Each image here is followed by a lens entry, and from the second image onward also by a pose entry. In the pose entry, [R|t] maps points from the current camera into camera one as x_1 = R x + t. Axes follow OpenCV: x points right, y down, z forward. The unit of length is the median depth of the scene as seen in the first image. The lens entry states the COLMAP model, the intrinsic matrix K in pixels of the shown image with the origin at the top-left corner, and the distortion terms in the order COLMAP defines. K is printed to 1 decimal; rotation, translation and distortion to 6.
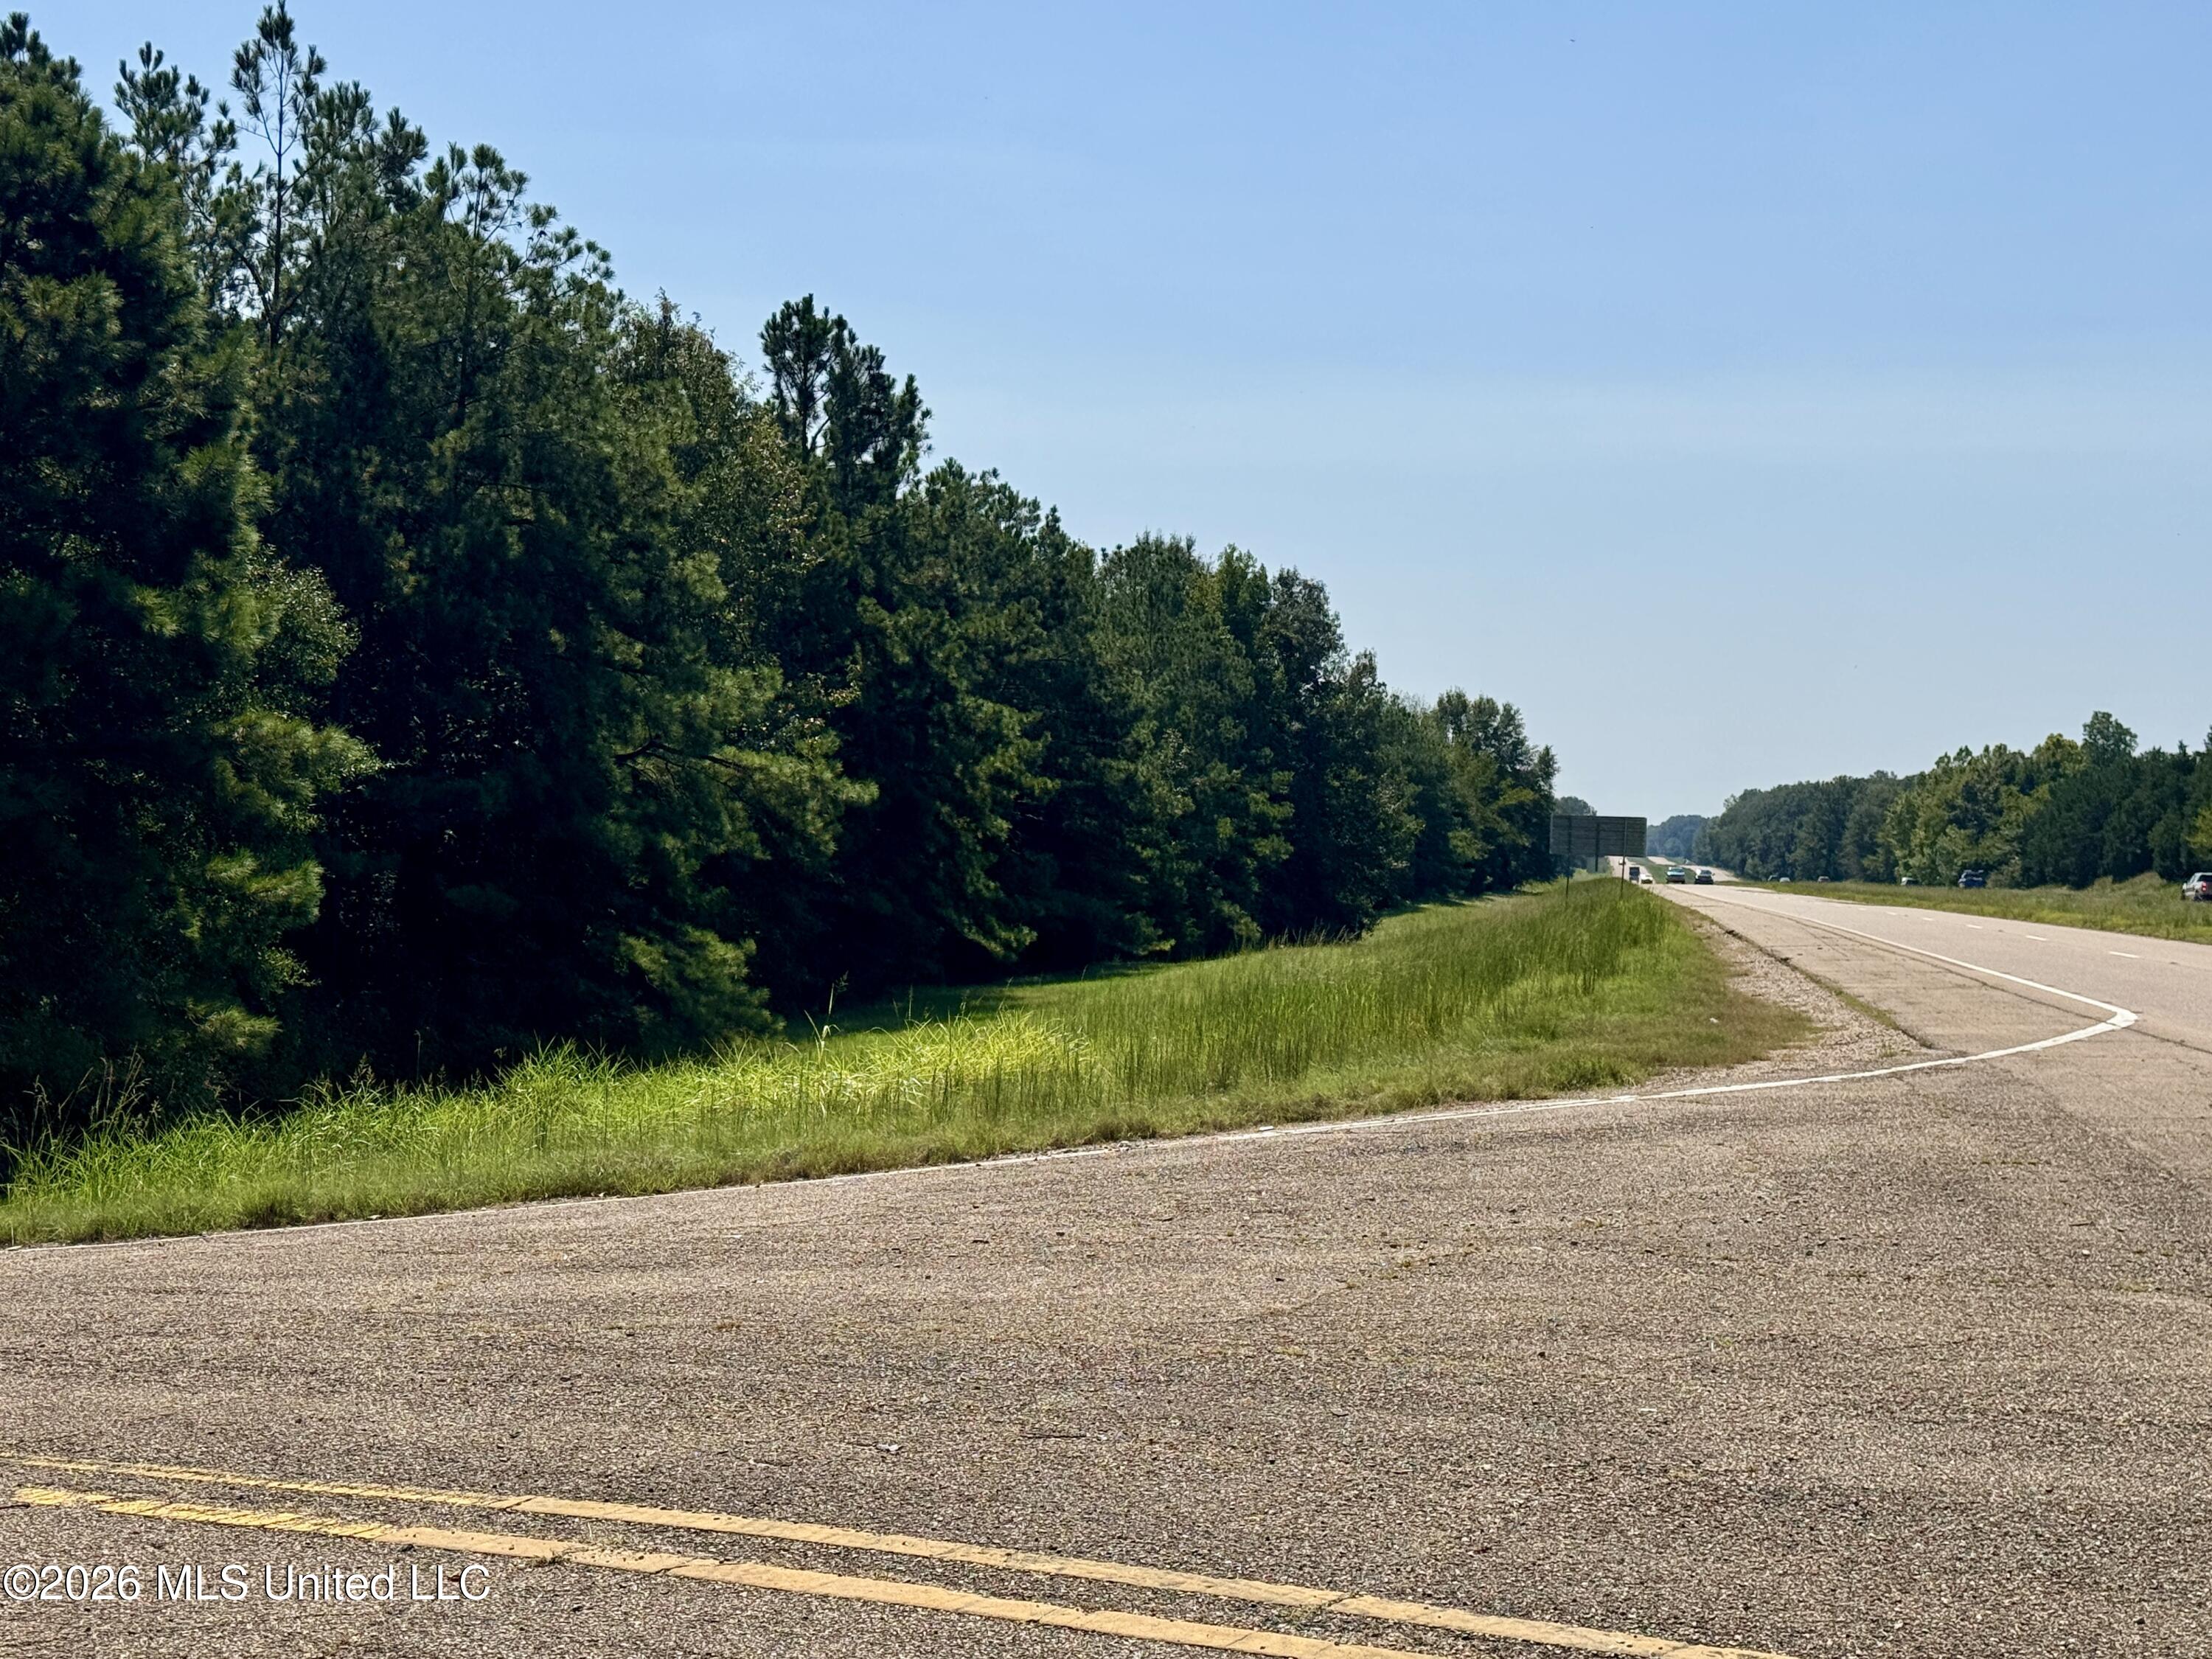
lens RADIAL K [[3188.4, 0, 1106.0], [0, 3188.4, 829.5], [0, 0, 1]] dist [0.175460, -0.219817]
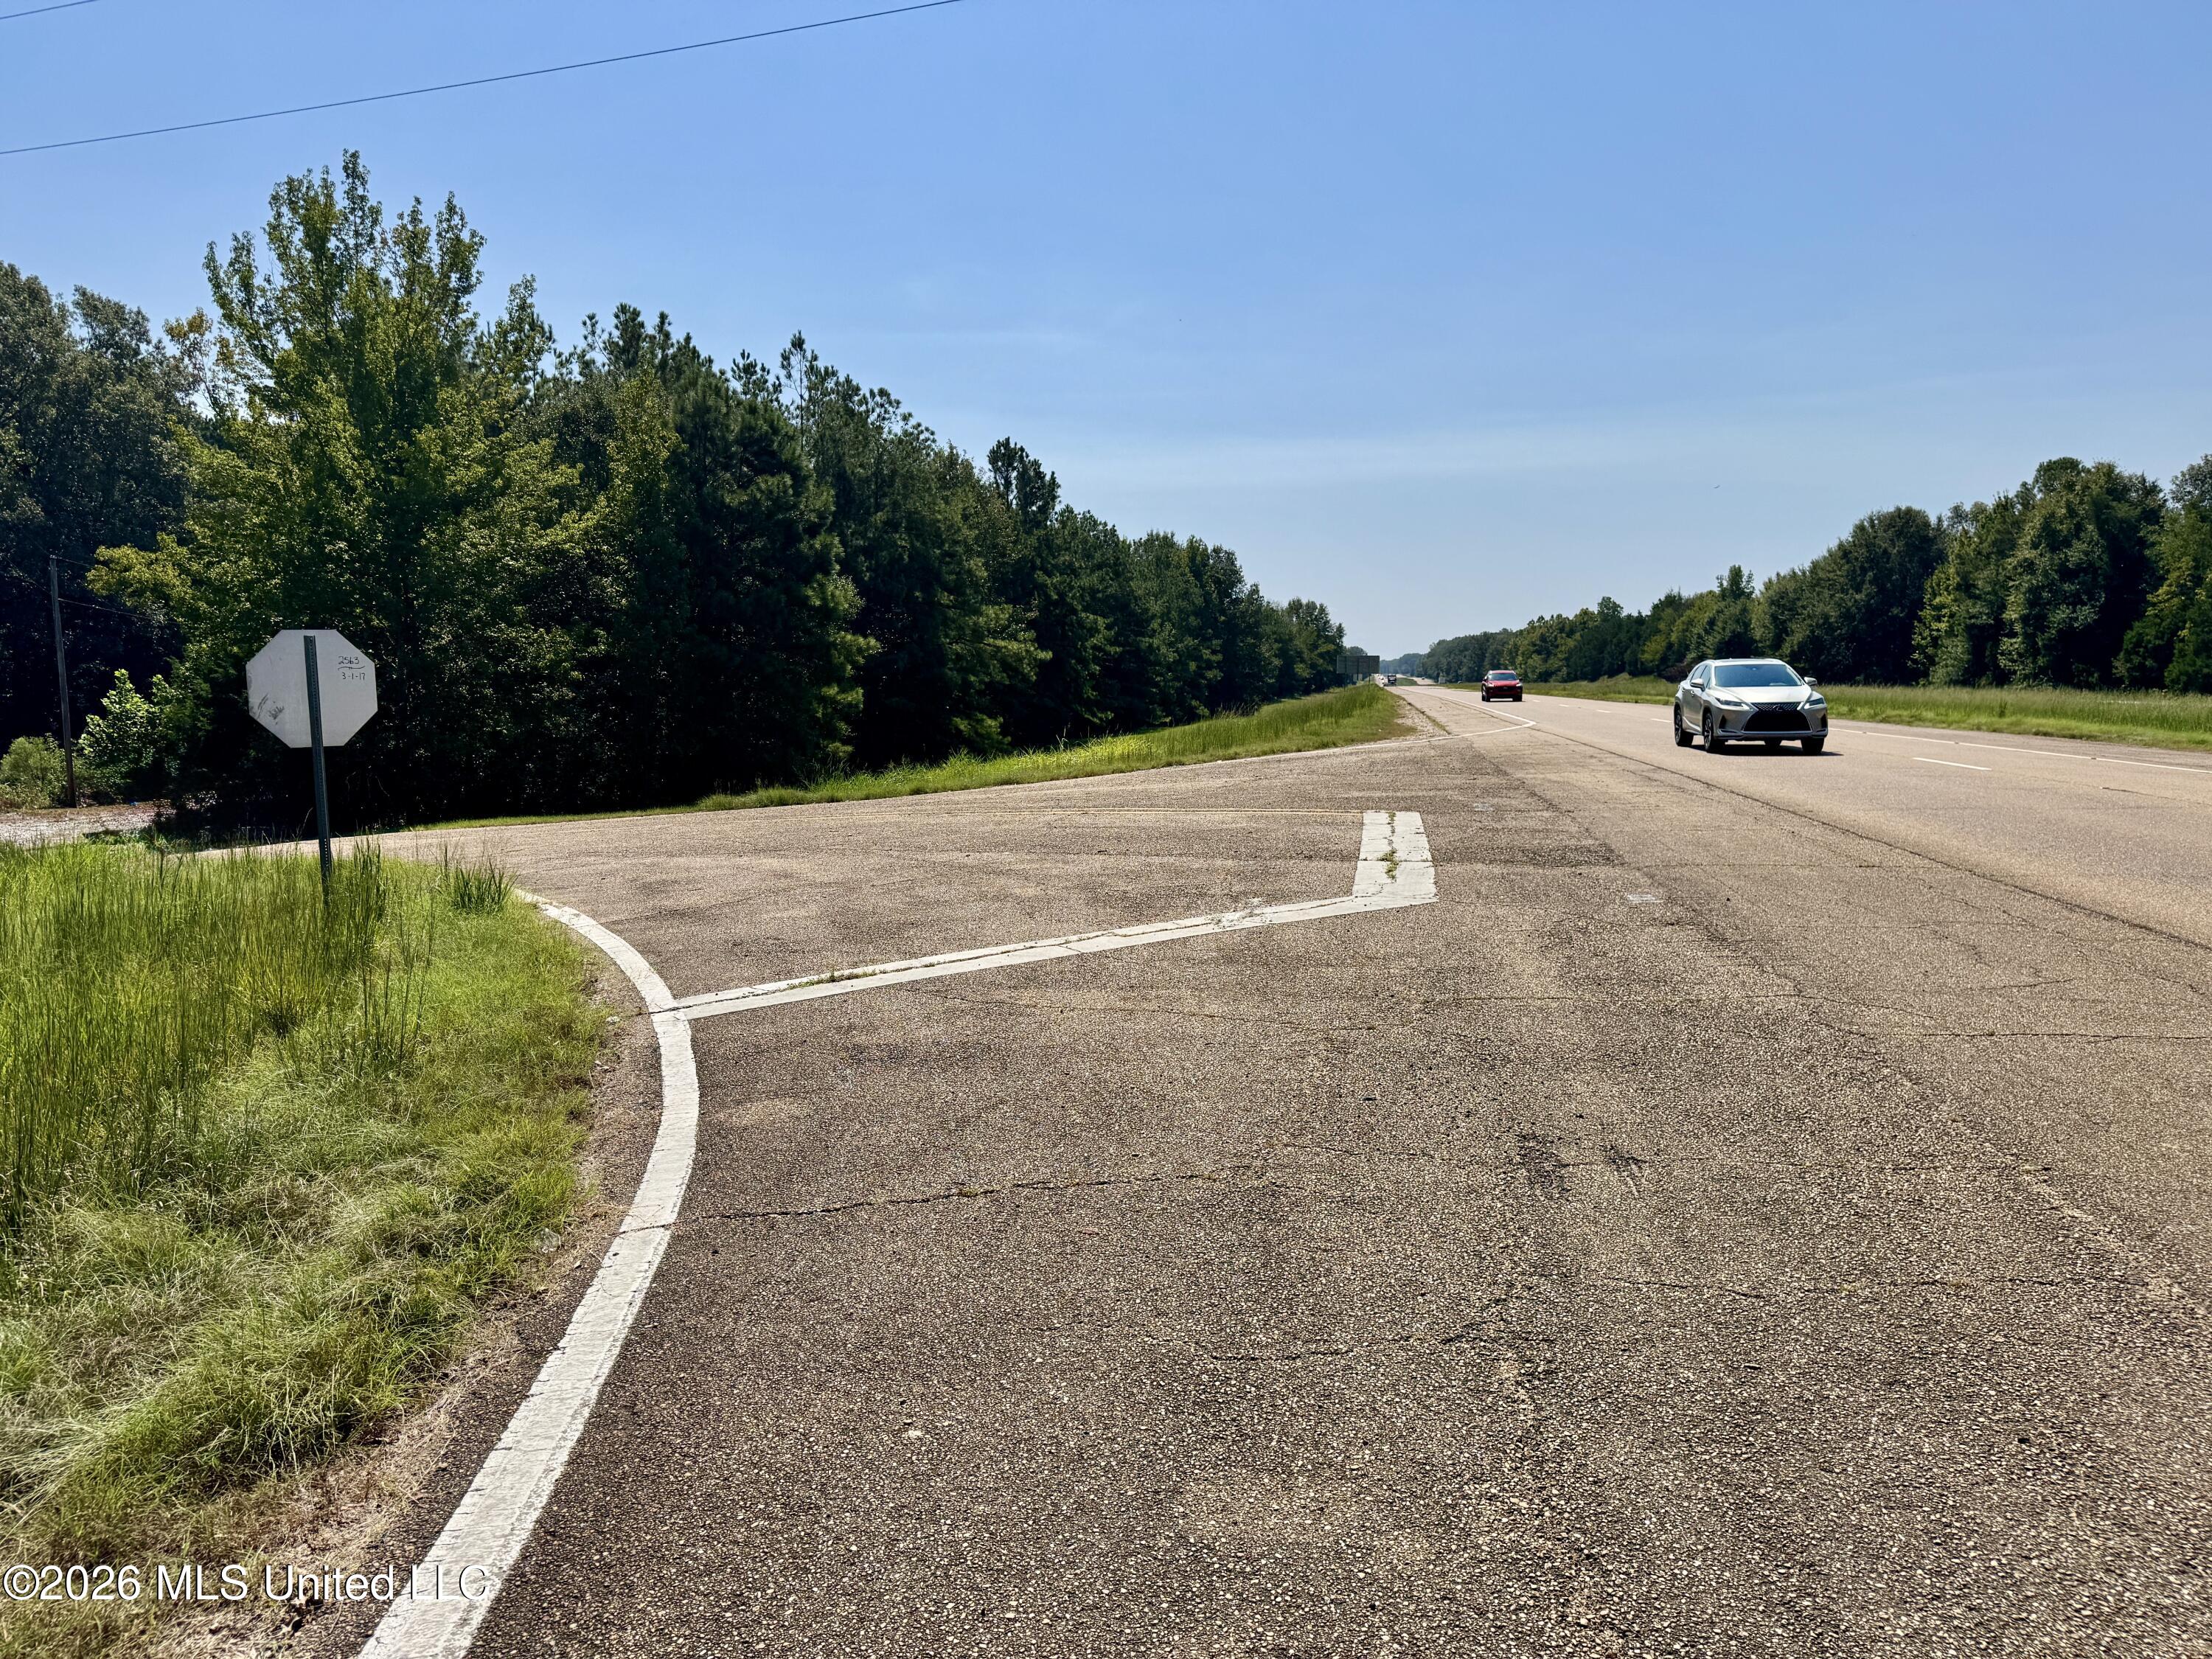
lens RADIAL K [[1527.6, 0, 1097.5], [0, 1527.6, 821.1], [0, 0, 1]] dist [0.178265, -0.254379]
pose [[0.999365, -0.025950, -0.024418, -0.008445], [0.028229, 0.994770, 0.098158, 0.000310], [0.021743, -0.098785, 0.994871, -0.124806]]
